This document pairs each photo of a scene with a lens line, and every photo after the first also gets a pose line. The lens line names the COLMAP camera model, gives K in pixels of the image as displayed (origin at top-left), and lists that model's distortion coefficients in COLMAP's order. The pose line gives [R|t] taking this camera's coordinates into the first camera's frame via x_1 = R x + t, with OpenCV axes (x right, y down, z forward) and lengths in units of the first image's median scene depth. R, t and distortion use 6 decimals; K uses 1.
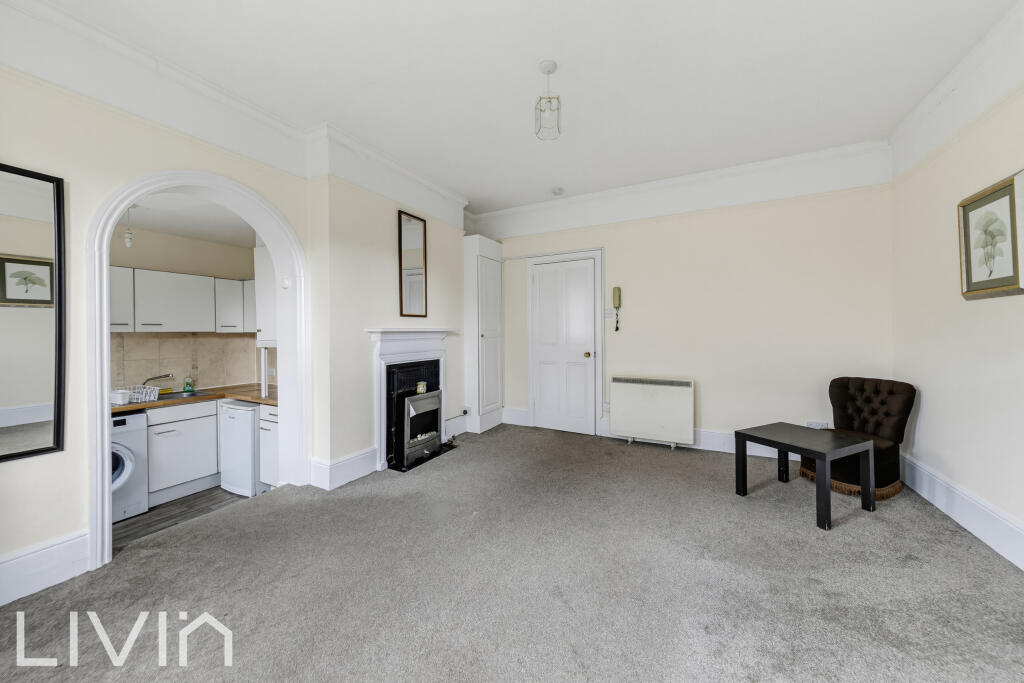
lens RADIAL K [[360.2, 0, 512.3], [0, 360.2, 337.7], [0, 0, 1]] dist [-0.002095, -0.000061]
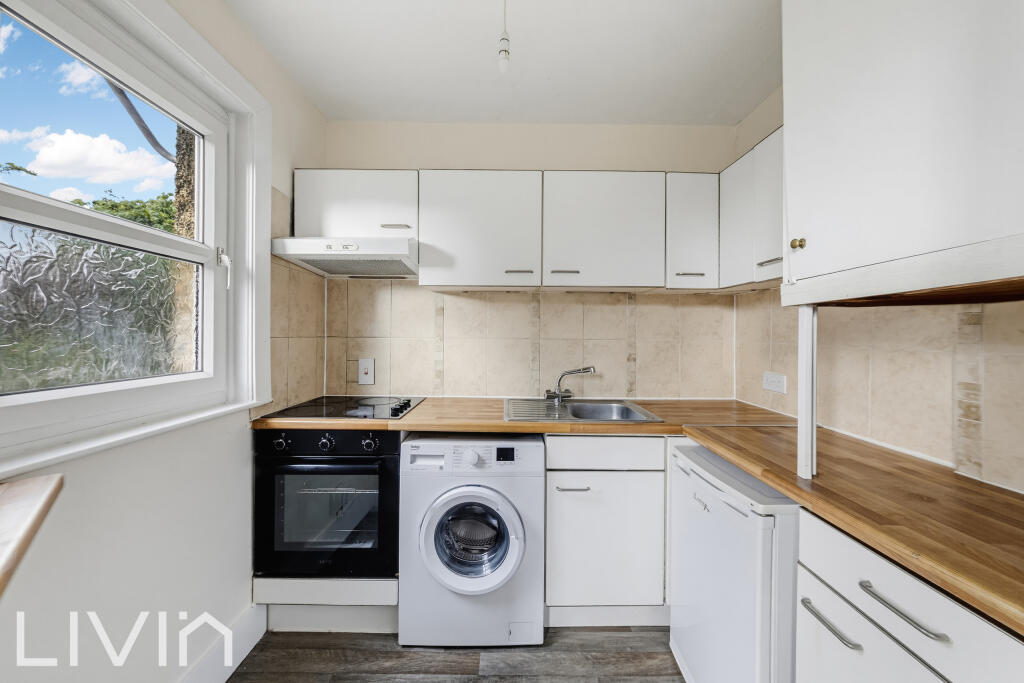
lens RADIAL K [[361.5, 0, 508.6], [0, 361.5, 331.9], [0, 0, 1]] dist [0.002601, 0.000057]
pose [[0.463595, 0.004614, -0.886035, -0.508242], [-0.022173, 0.999734, -0.006396, 0.052545], [0.885770, 0.022611, 0.463574, 0.608742]]
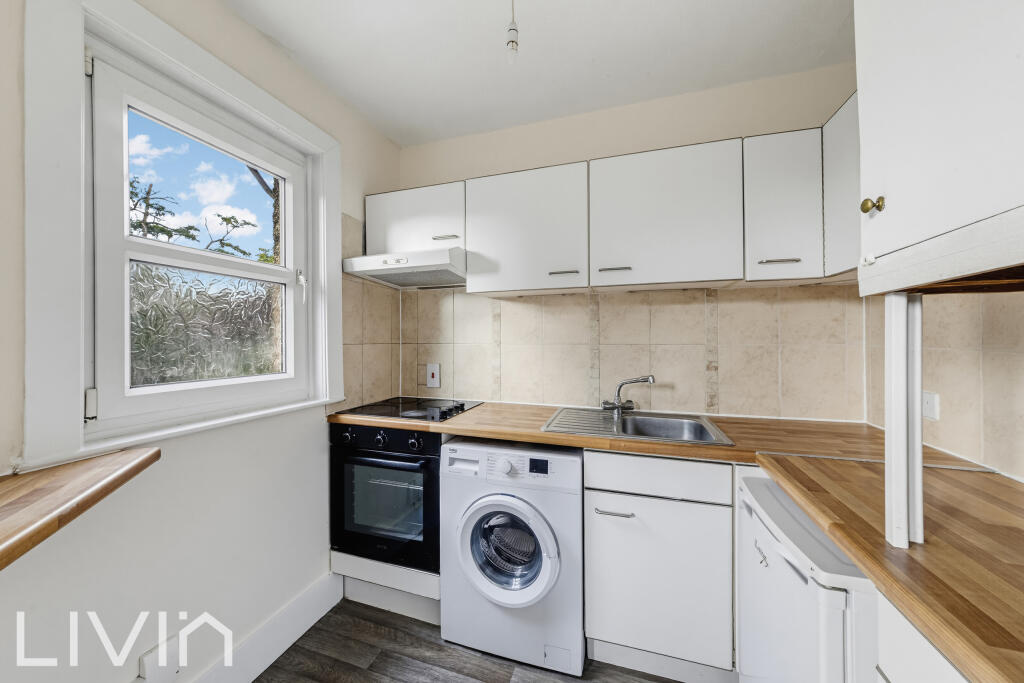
lens RADIAL K [[360.2, 0, 512.3], [0, 360.2, 337.7], [0, 0, 1]] dist [-0.002095, -0.000061]
pose [[0.161338, 0.001458, -0.986898, -0.495307], [-0.011261, 0.999937, -0.000364, 0.050955], [0.986835, 0.011172, 0.161344, 0.707453]]
